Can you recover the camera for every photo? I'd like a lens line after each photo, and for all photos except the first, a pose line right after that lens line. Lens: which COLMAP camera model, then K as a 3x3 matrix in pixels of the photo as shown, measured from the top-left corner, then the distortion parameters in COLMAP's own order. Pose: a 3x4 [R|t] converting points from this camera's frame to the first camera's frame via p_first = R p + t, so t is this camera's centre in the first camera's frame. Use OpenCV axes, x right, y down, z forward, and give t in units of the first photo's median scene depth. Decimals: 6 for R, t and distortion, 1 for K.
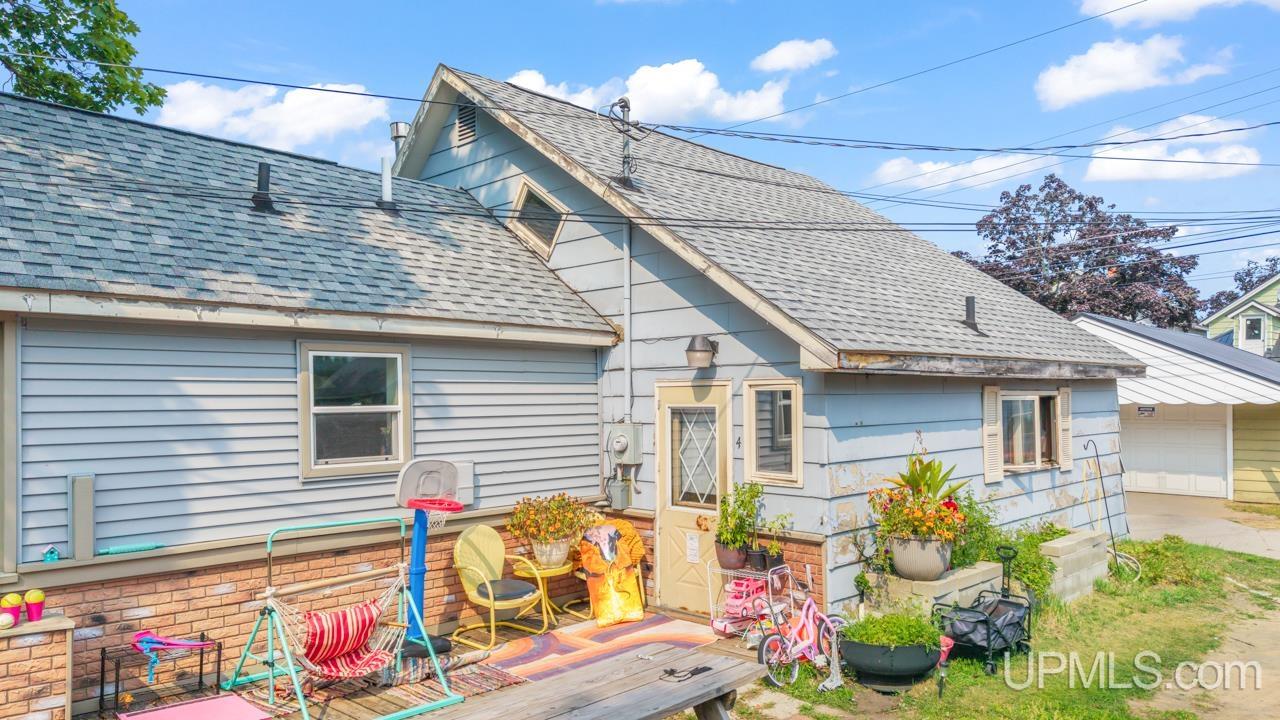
lens RADIAL K [[894.6, 0, 630.4], [0, 894.6, 400.5], [0, 0, 1]] dist [0.040225, -0.016740]
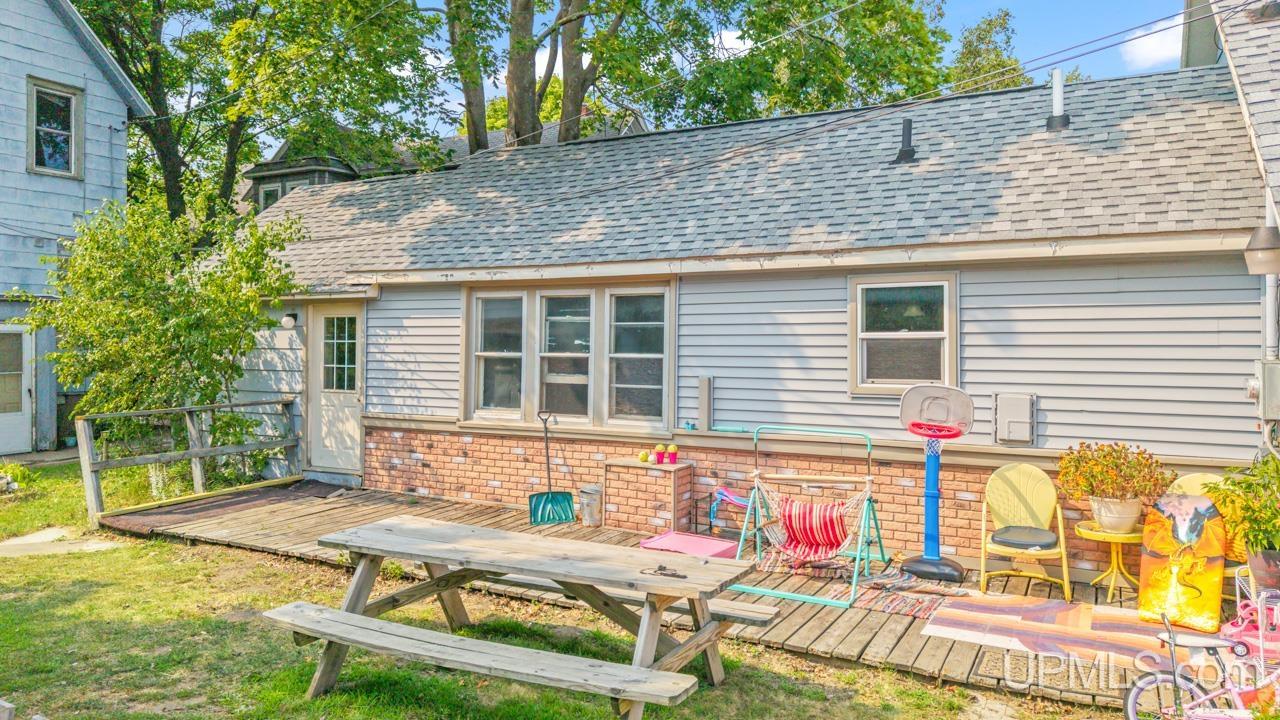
lens RADIAL K [[894.6, 0, 637.5], [0, 894.6, 345.7], [0, 0, 1]] dist [0.040225, -0.016740]
pose [[0.237995, 0.013612, -0.971171, 0.680517], [-0.003334, 0.999907, 0.013197, 0.009152], [0.971261, 0.000097, 0.238019, 0.437720]]
